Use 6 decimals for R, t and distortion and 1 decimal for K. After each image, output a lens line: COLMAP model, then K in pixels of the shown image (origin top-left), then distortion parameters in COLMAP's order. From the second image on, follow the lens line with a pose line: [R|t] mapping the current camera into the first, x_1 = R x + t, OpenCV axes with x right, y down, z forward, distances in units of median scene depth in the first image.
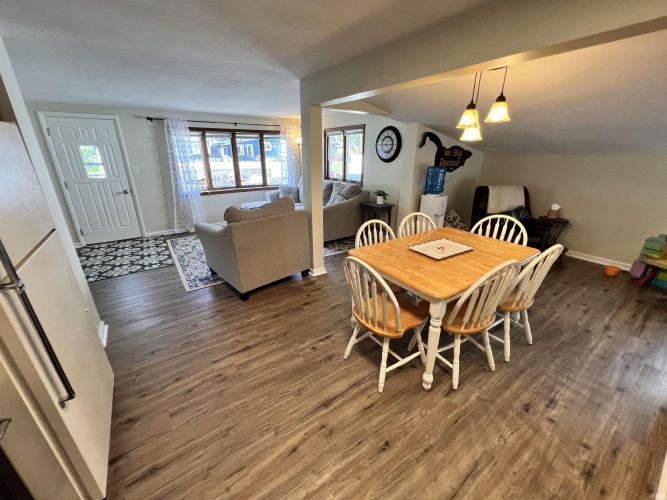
lens RADIAL K [[268.3, 0, 331.1], [0, 268.3, 250.6], [0, 0, 1]] dist [-0.000992, 0.000610]
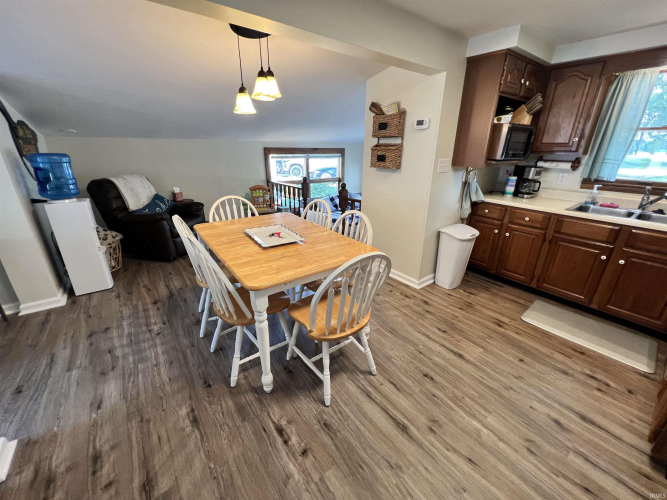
lens RADIAL K [[270.2, 0, 332.9], [0, 270.2, 250.3], [0, 0, 1]] dist [-0.002780, 0.000643]
pose [[-0.044305, -0.354996, 0.933817, -0.296737], [0.337205, 0.874564, 0.348469, -0.134537], [-0.940388, 0.330327, 0.080959, 0.478999]]
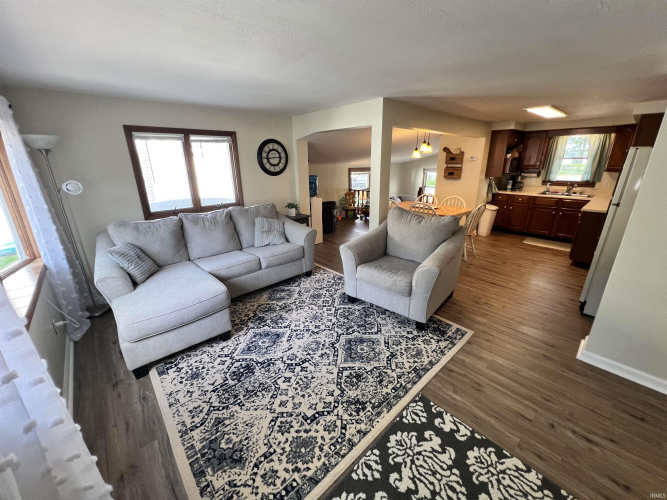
lens RADIAL K [[268.3, 0, 332.4], [0, 268.3, 249.3], [0, 0, 1]] dist [-0.000992, 0.000610]
pose [[-0.132533, -0.306404, 0.942630, -1.054042], [0.353476, 0.873878, 0.333754, -0.445009], [-0.926007, 0.377431, -0.007512, 1.175743]]
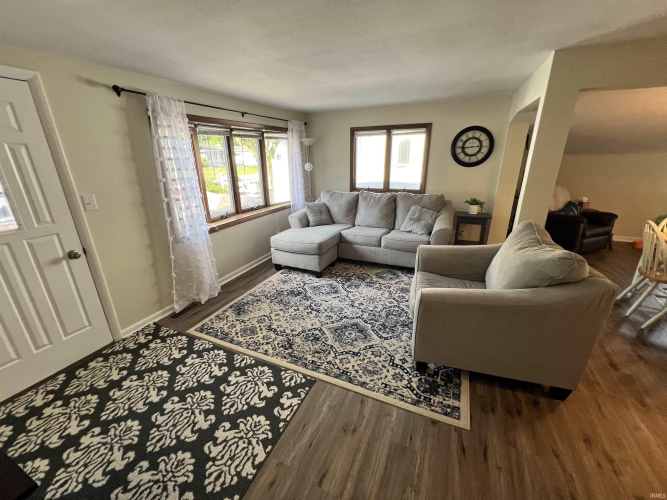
lens RADIAL K [[268.3, 0, 332.3], [0, 268.3, 249.4], [0, 0, 1]] dist [-0.000992, 0.000610]
pose [[0.857550, -0.181244, 0.481412, -0.846246], [0.189352, 0.981382, 0.032179, -0.224118], [-0.478281, 0.063561, 0.875903, 0.585436]]
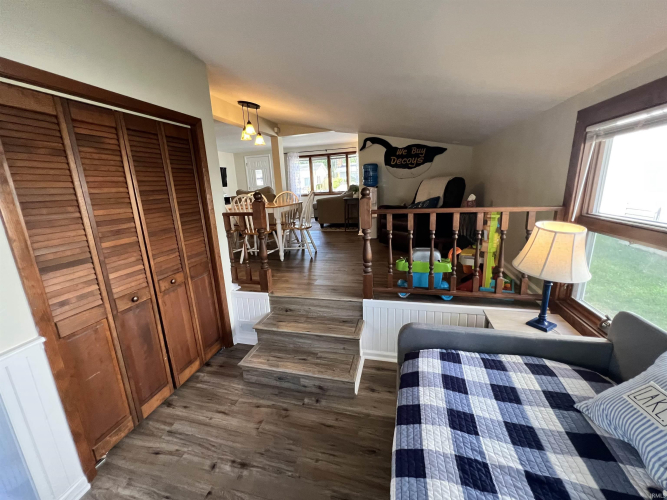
lens RADIAL K [[270.2, 0, 329.8], [0, 270.2, 250.4], [0, 0, 1]] dist [-0.002780, 0.000643]
pose [[0.645415, 0.148772, -0.749204, 1.318979], [-0.219684, 0.975561, 0.004470, 0.103592], [0.731559, 0.161703, 0.662324, 0.138915]]
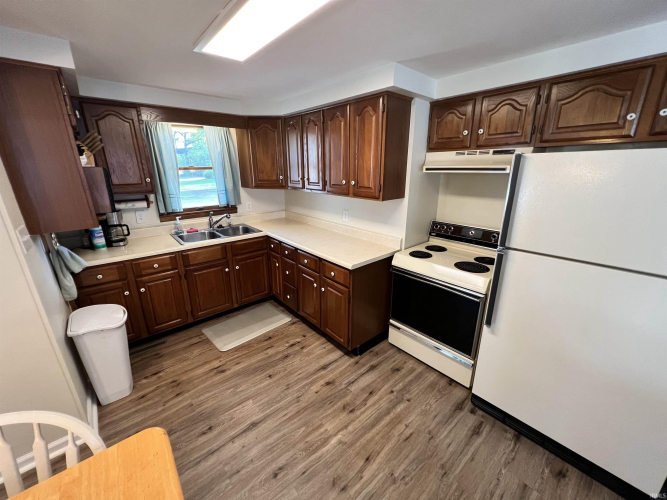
lens RADIAL K [[268.3, 0, 331.4], [0, 268.3, 250.5], [0, 0, 1]] dist [-0.000992, 0.000610]
pose [[-0.994830, 0.042339, -0.092302, 0.026807], [-0.023732, 0.786839, 0.616702, -0.226843], [0.098738, 0.615705, -0.781766, 0.553823]]
